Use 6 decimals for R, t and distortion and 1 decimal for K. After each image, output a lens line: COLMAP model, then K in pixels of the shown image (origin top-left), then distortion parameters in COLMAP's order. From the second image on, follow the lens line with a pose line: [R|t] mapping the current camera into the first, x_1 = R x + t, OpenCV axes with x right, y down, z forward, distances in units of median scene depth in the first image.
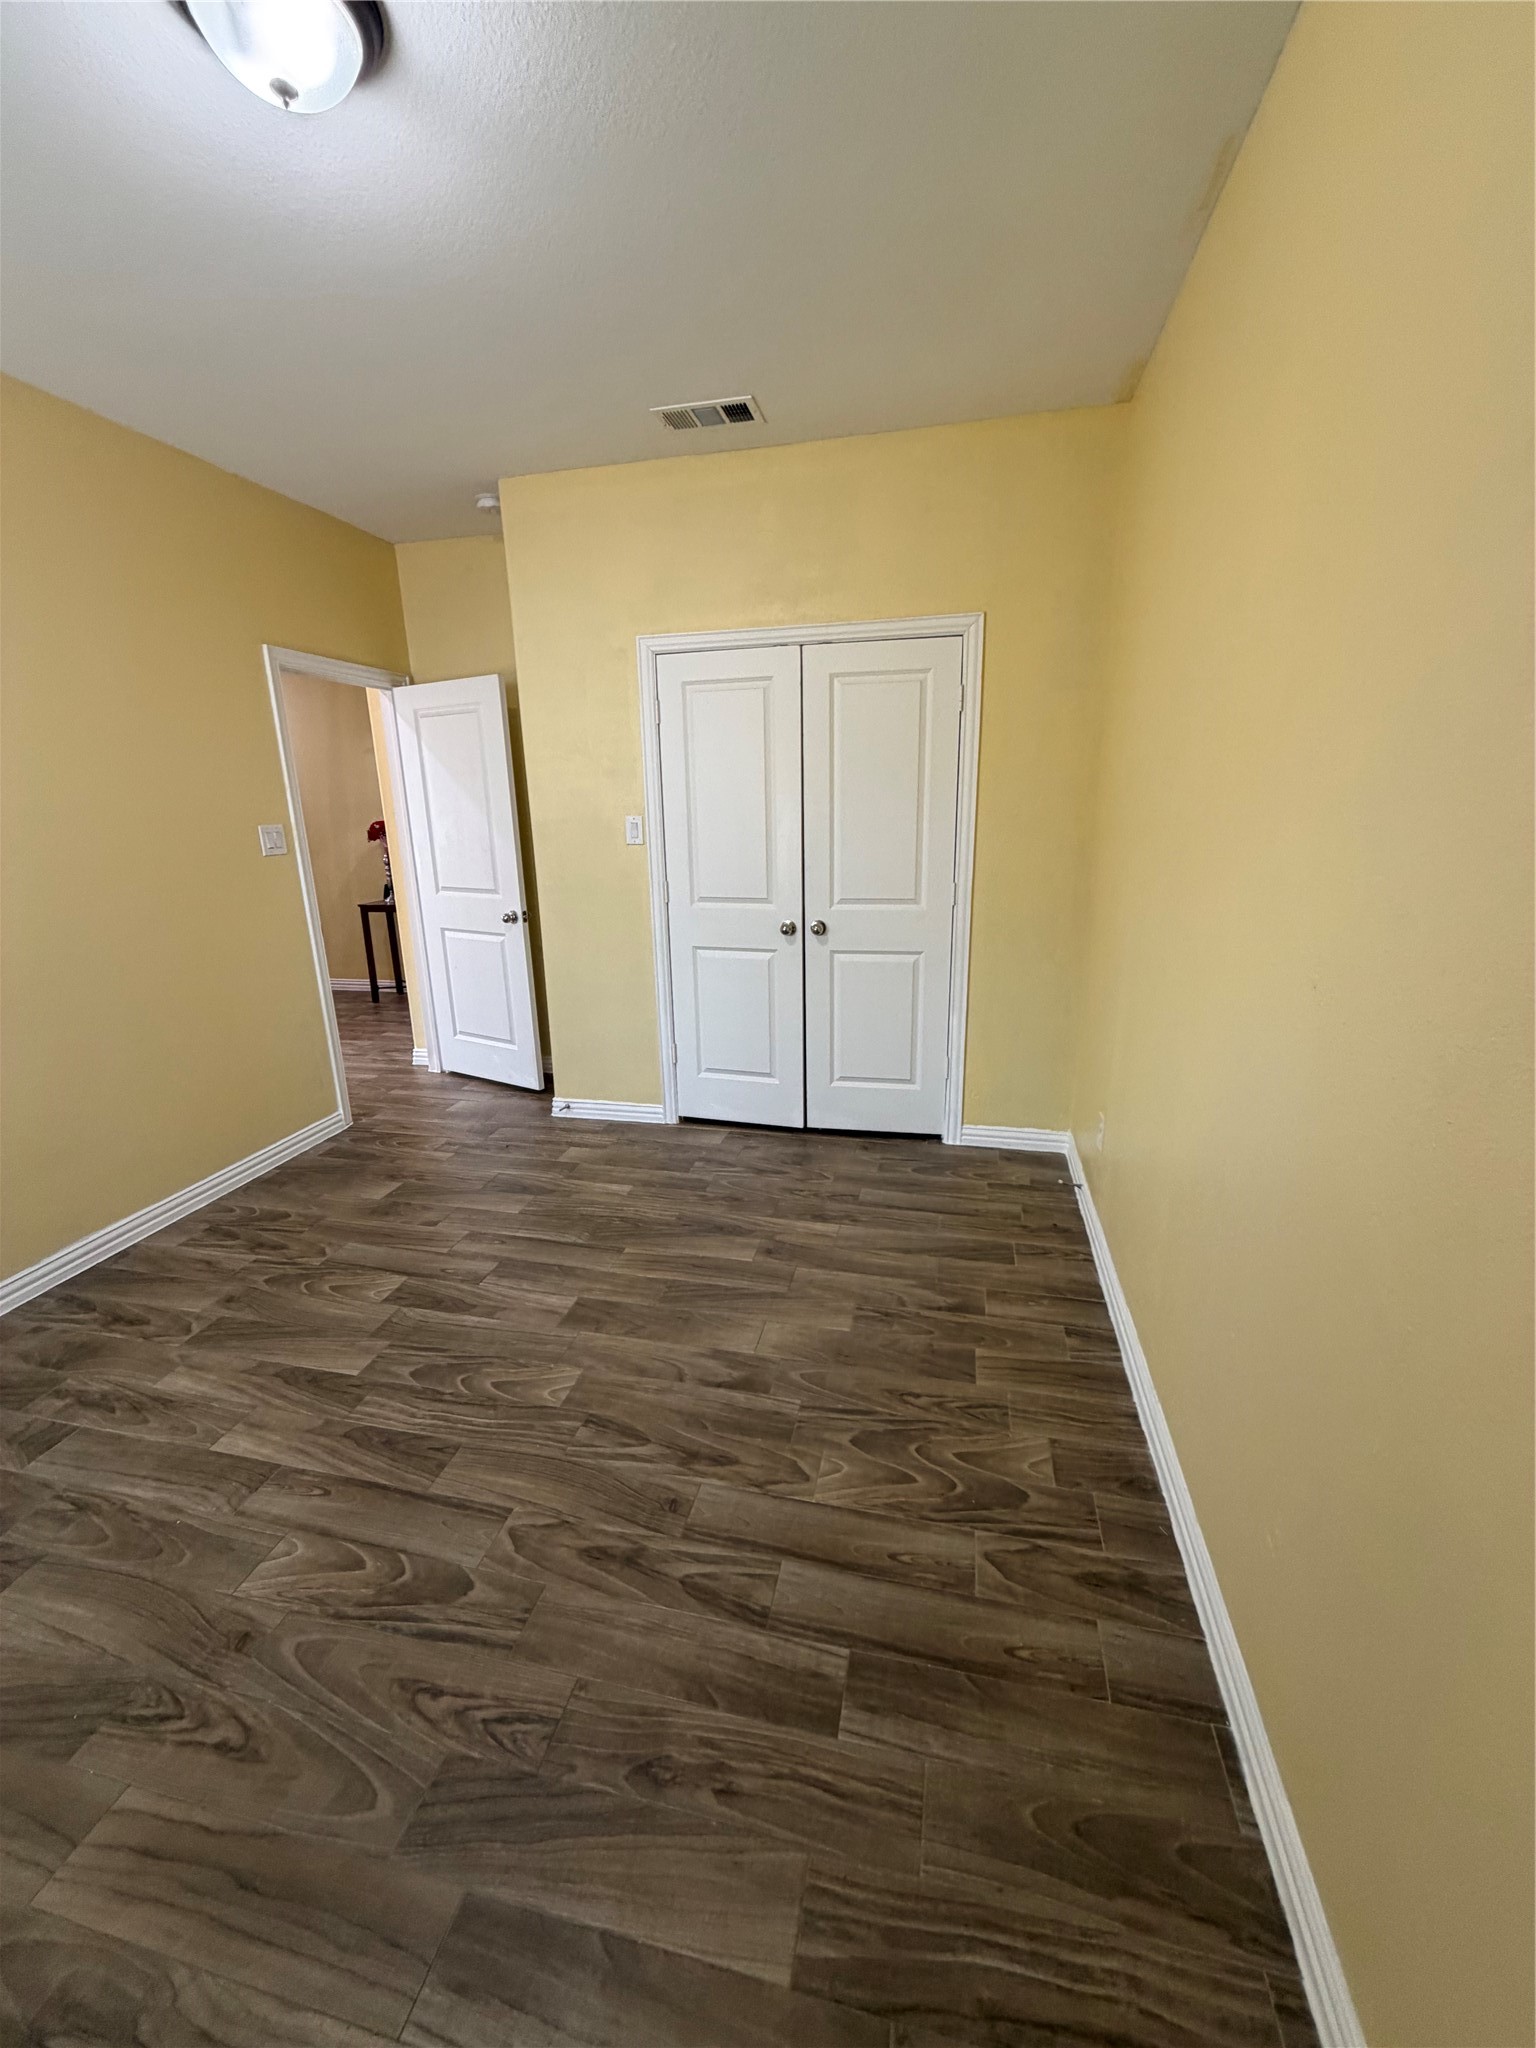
lens RADIAL K [[815.6, 0, 768.1], [0, 815.6, 1014.0], [0, 0, 1]] dist [0.001201, 0.000375]
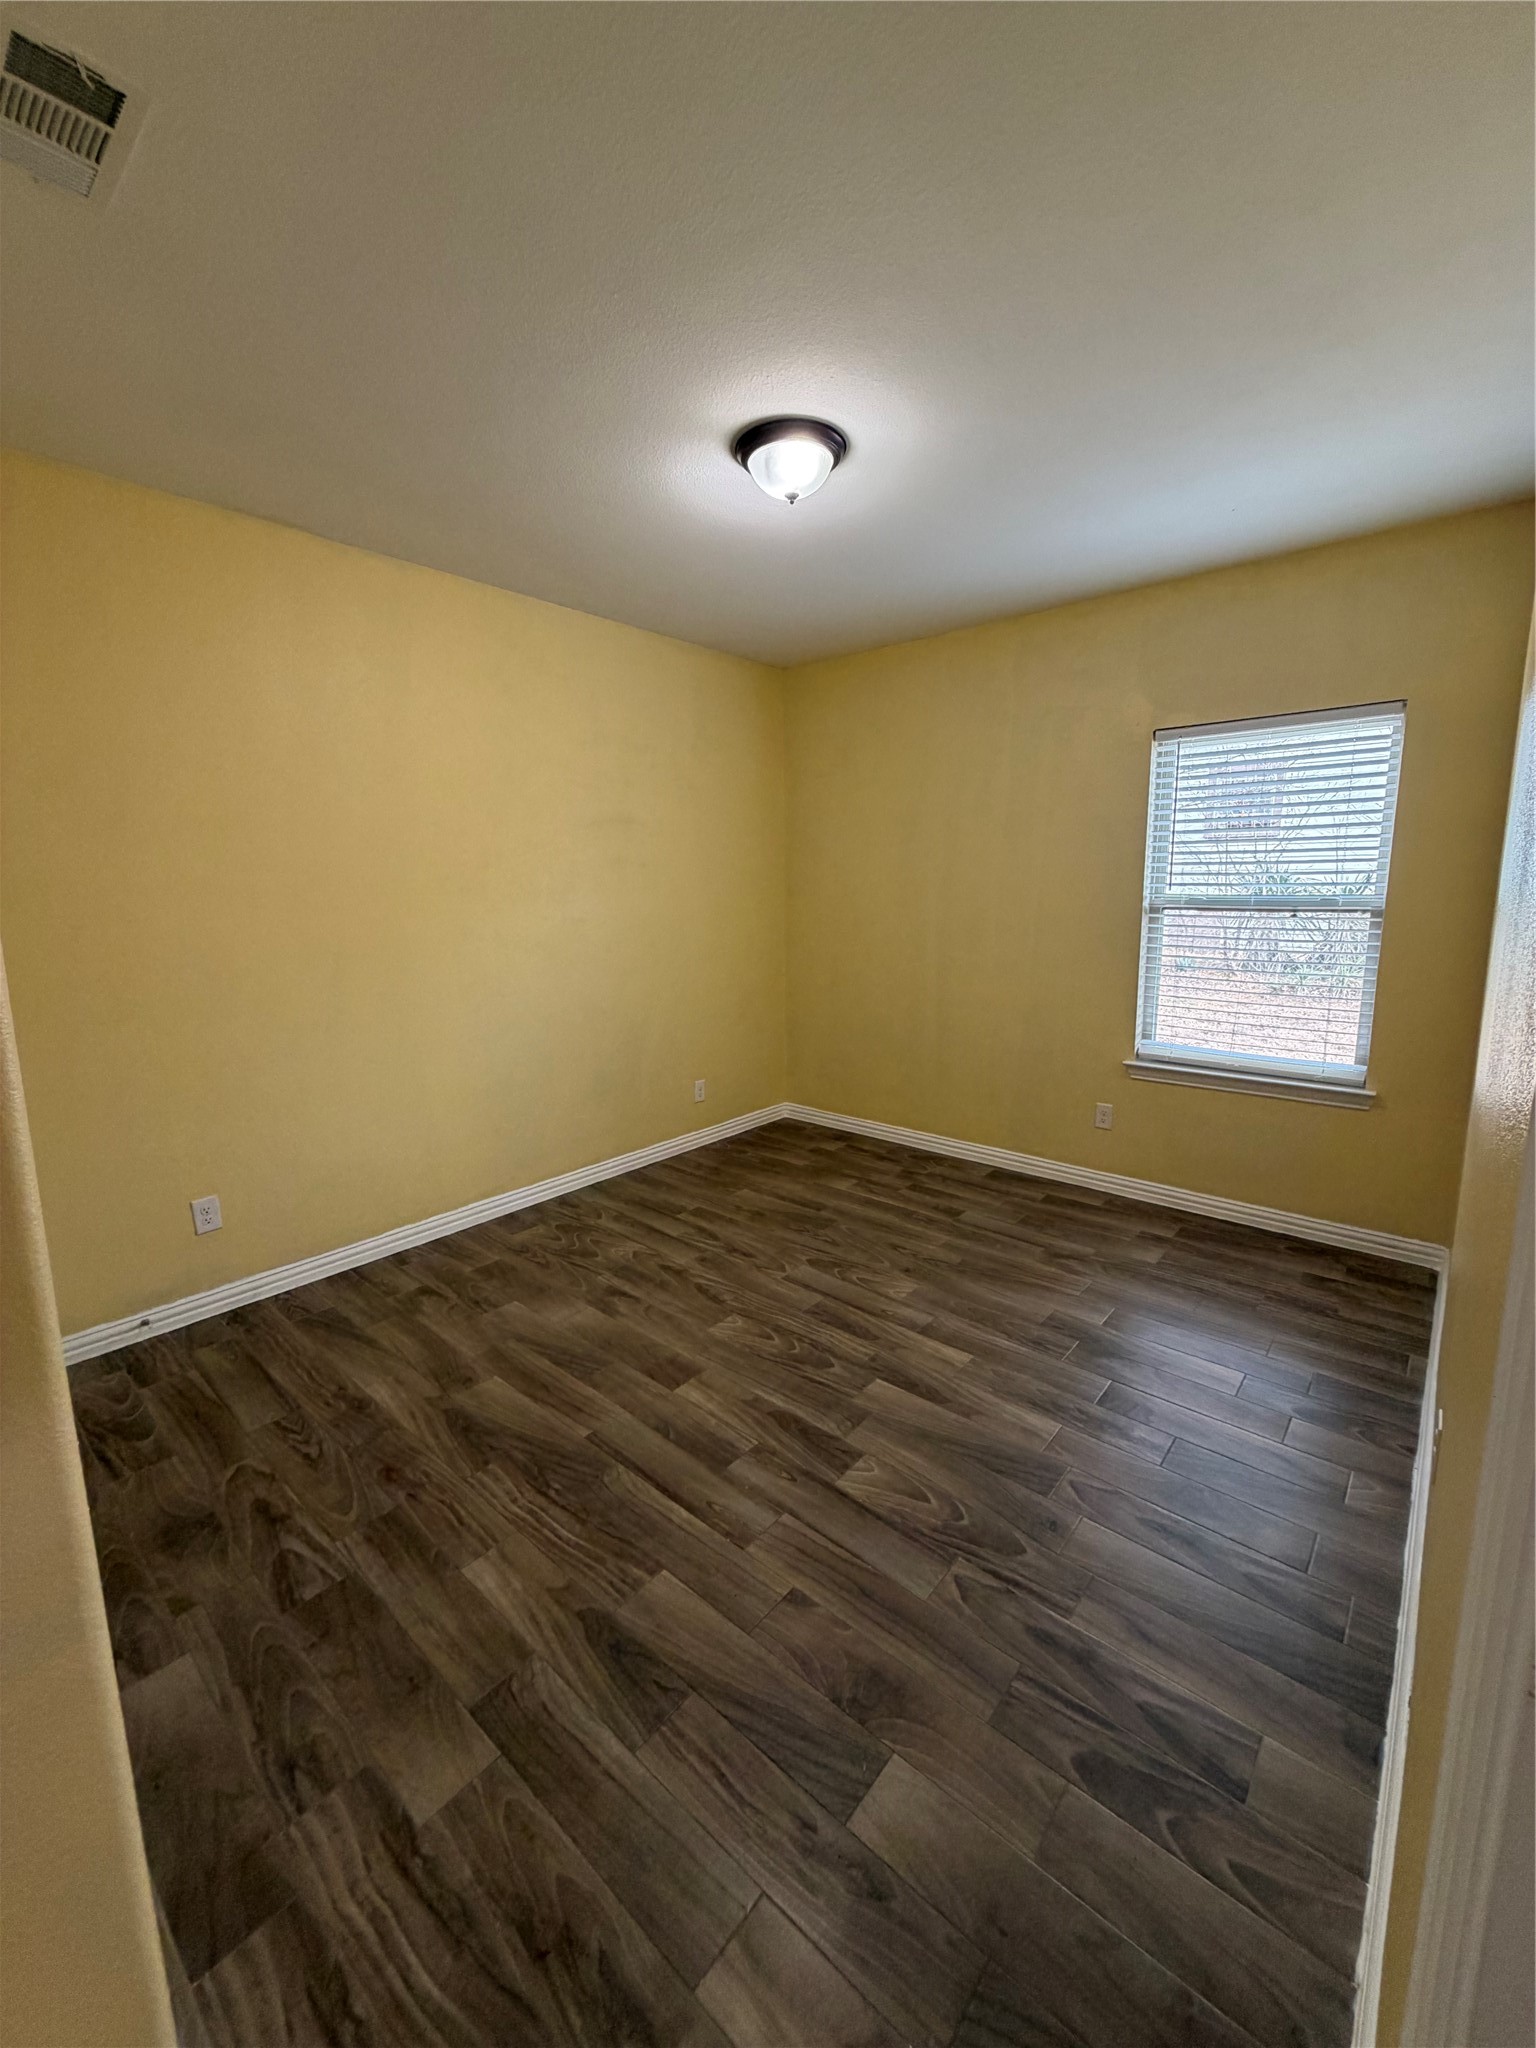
lens RADIAL K [[815.2, 0, 768.0], [0, 815.2, 1024.0], [0, 0, 1]] dist [-0.000412, -0.000391]
pose [[-0.883533, -0.052060, 0.465467, -0.790377], [0.146648, 0.913085, 0.380486, -0.416872], [-0.444819, 0.404432, -0.799106, 1.607337]]
